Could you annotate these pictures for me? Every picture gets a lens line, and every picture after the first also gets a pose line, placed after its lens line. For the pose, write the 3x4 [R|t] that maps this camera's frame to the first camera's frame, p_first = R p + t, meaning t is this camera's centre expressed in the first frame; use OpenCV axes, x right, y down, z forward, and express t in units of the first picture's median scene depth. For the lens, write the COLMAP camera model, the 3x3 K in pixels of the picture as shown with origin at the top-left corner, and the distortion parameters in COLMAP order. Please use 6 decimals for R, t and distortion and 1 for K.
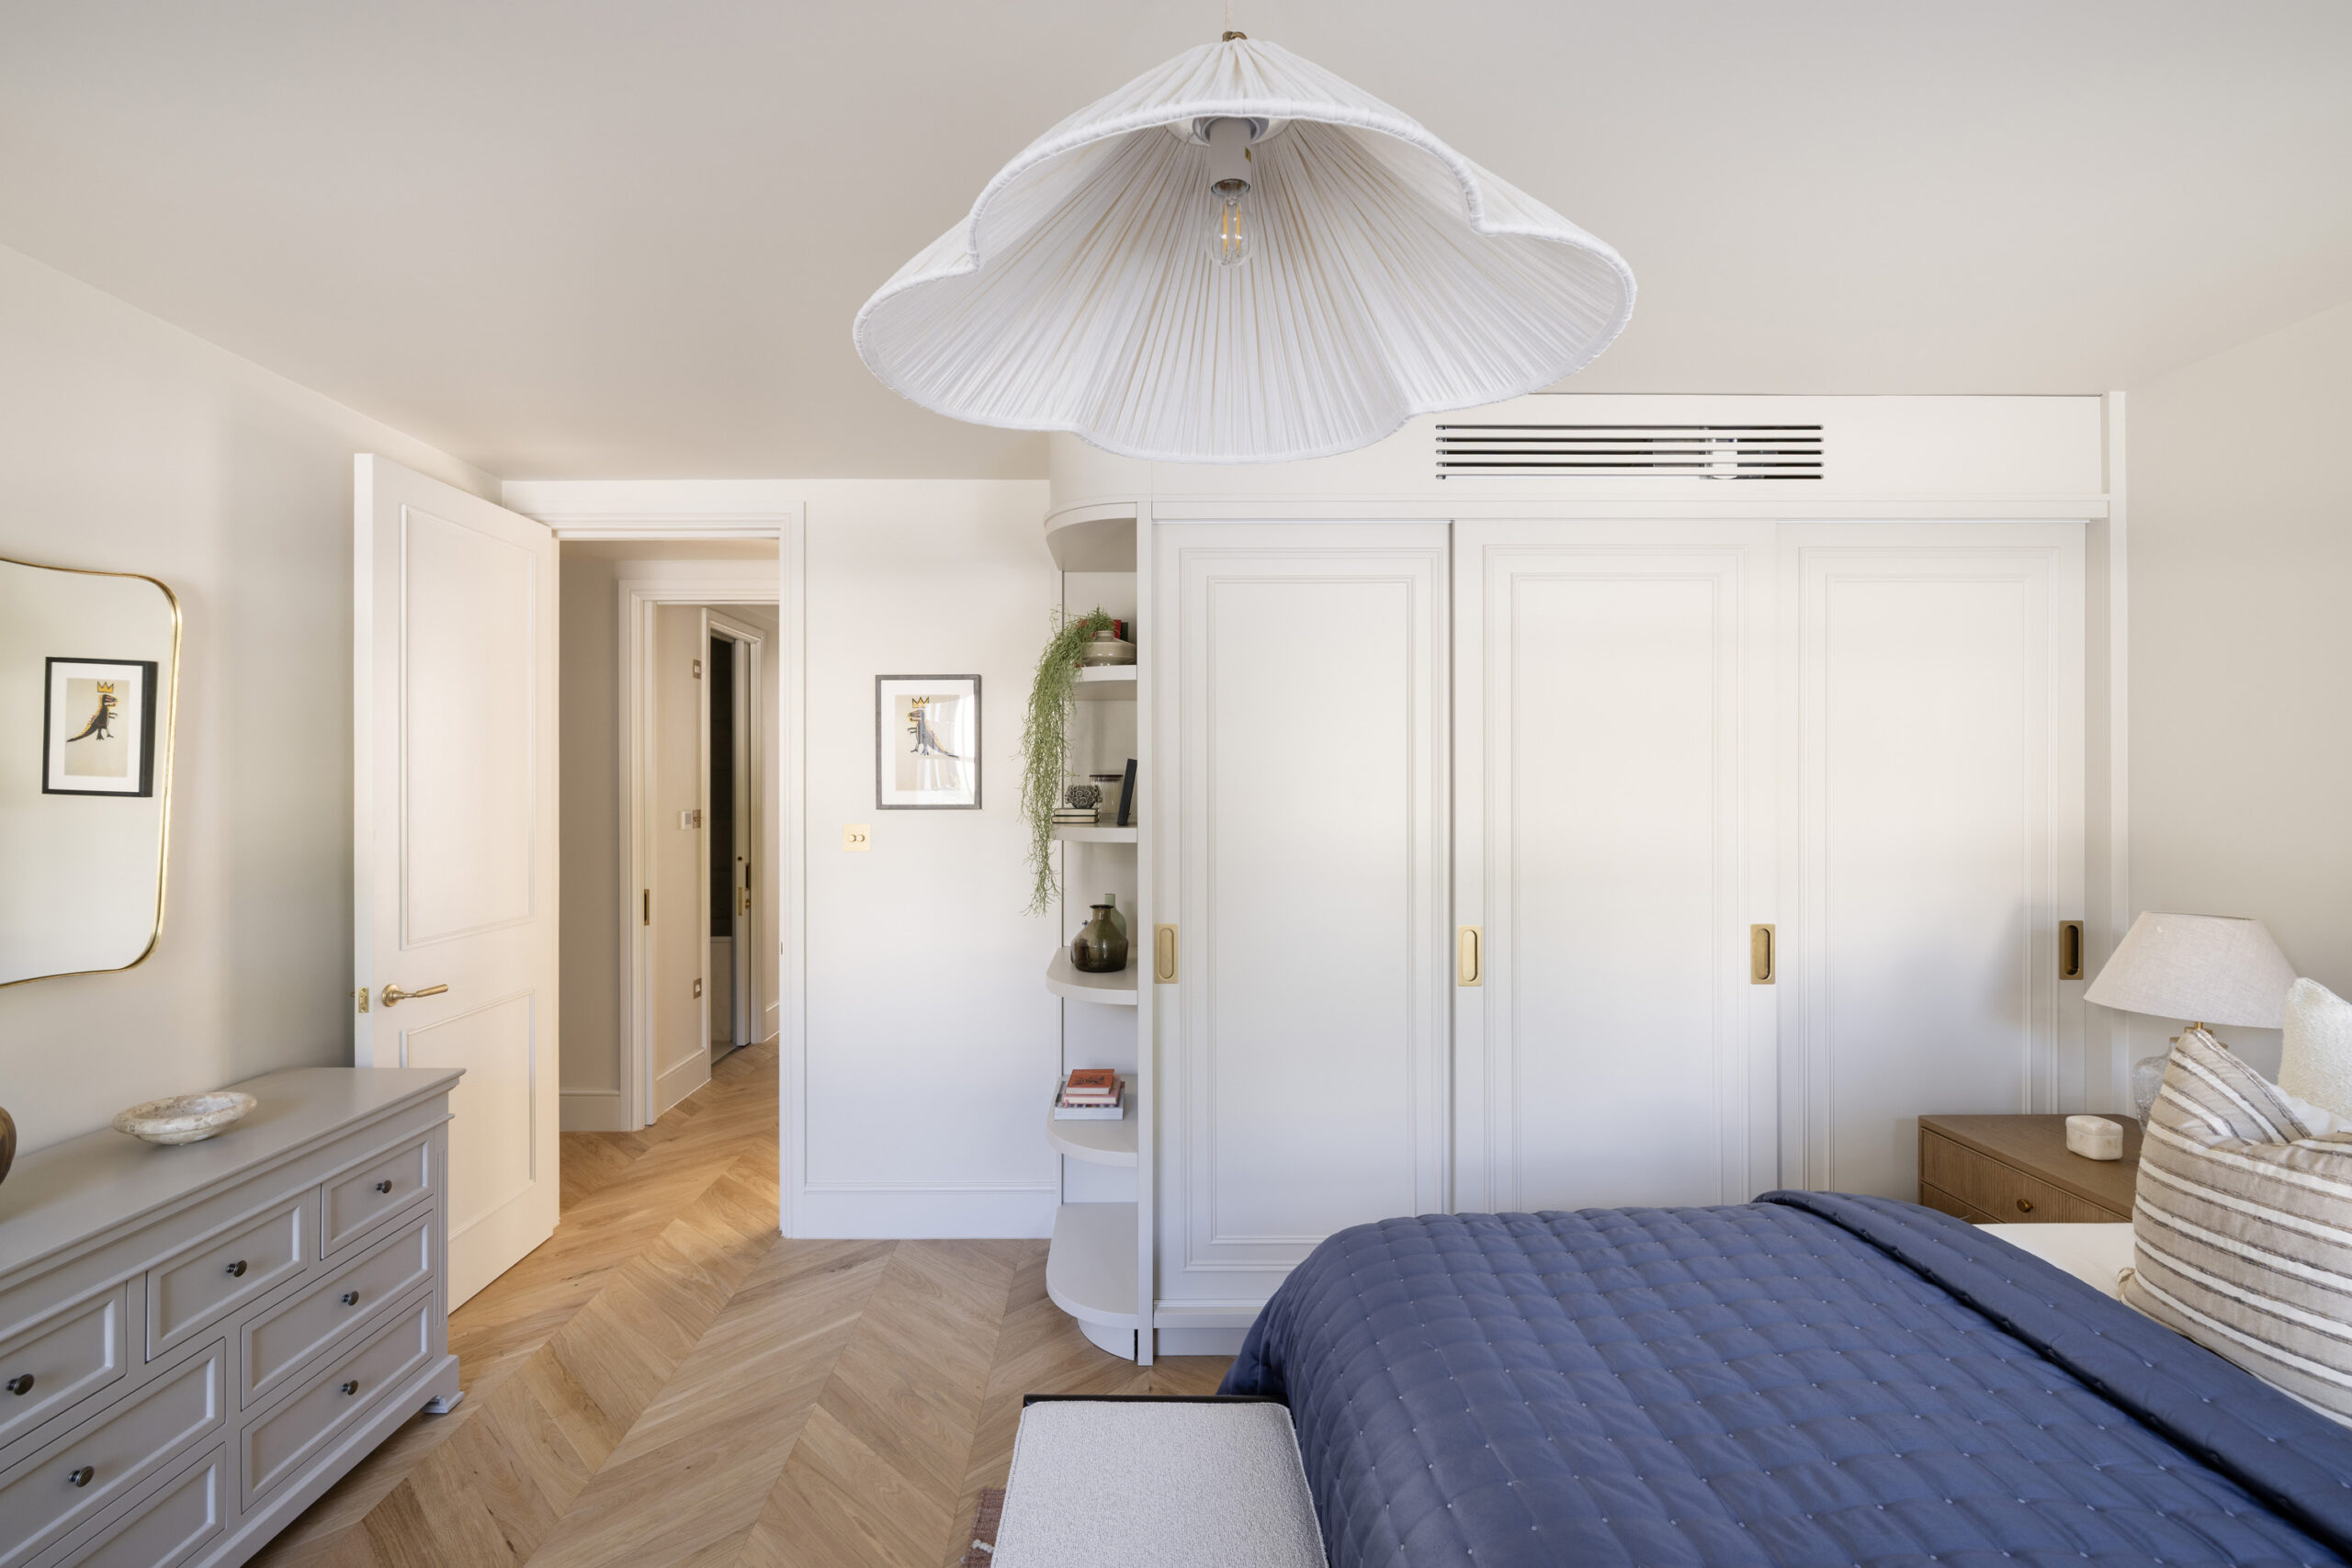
lens RADIAL K [[1087.4, 0, 1175.4], [0, 1087.4, 778.3], [0, 0, 1]] dist [-0.000806, 0.000445]
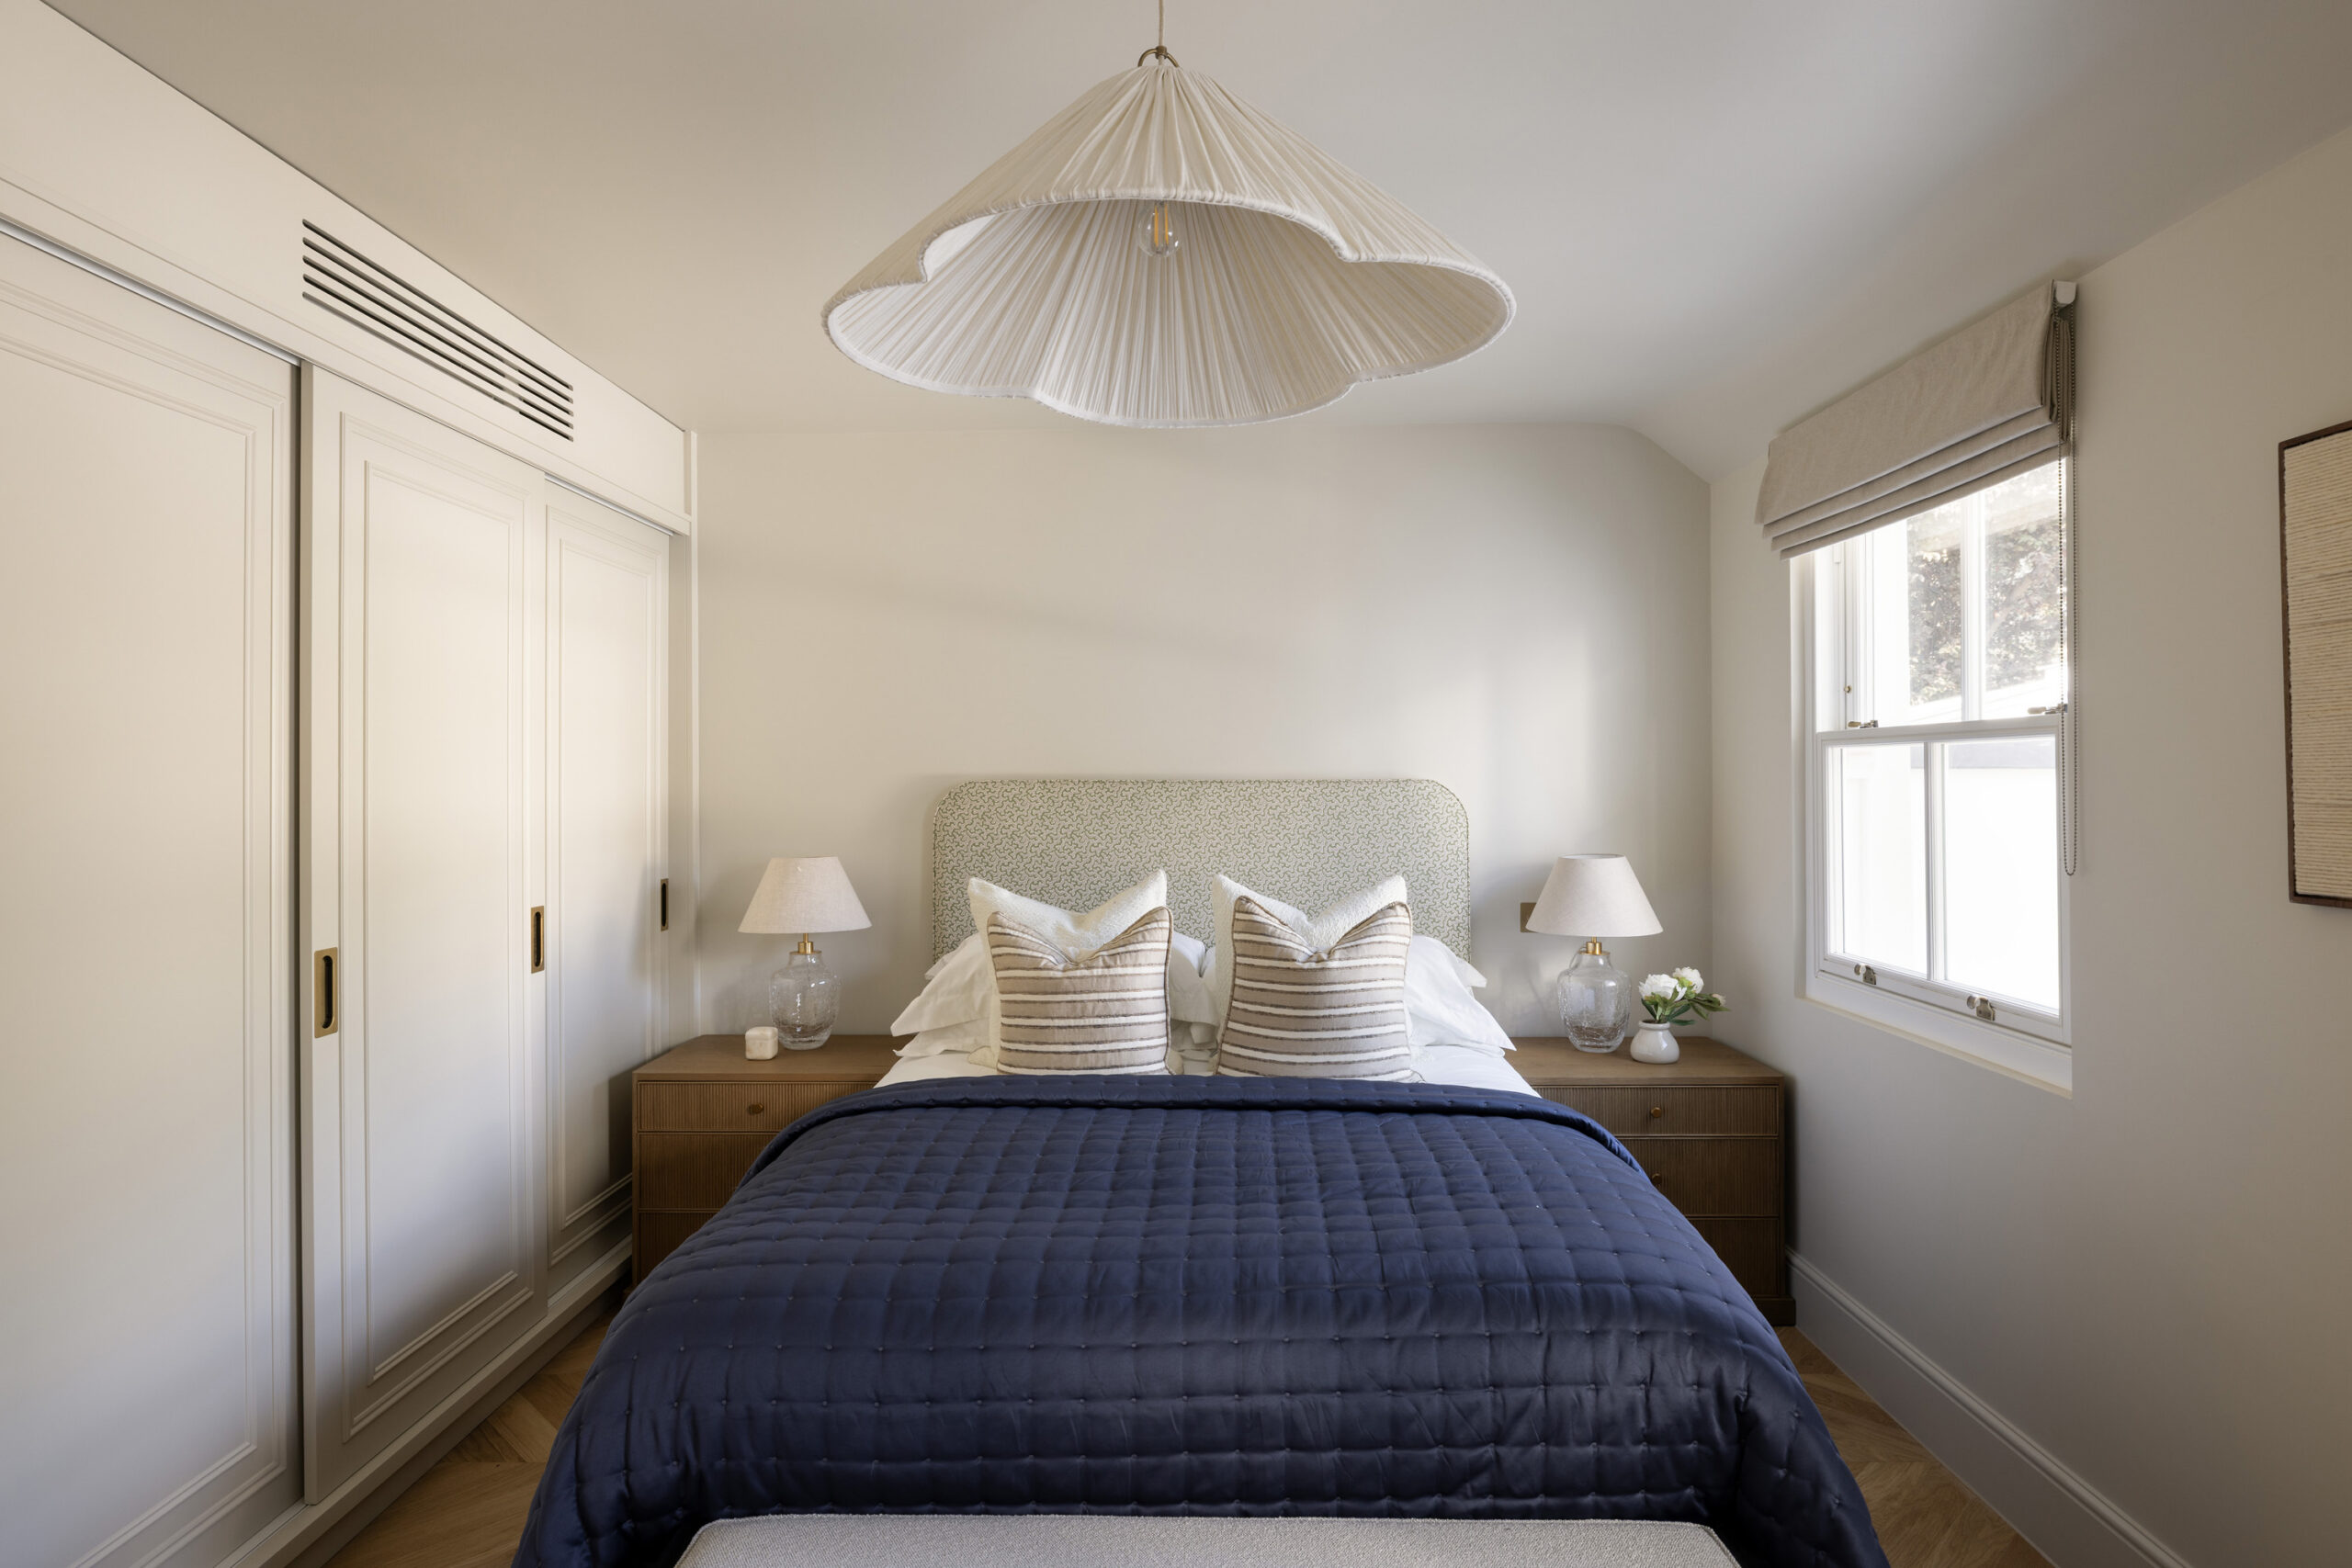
lens RADIAL K [[1367.5, 0, 1176.2], [0, 1367.5, 777.9], [0, 0, 1]] dist [0.013336, 0.001864]
pose [[0.006233, 0.002032, 0.999979, -1.122214], [0.001685, 0.999996, -0.002043, 0.050899], [-0.999979, 0.001698, 0.006230, 0.815003]]
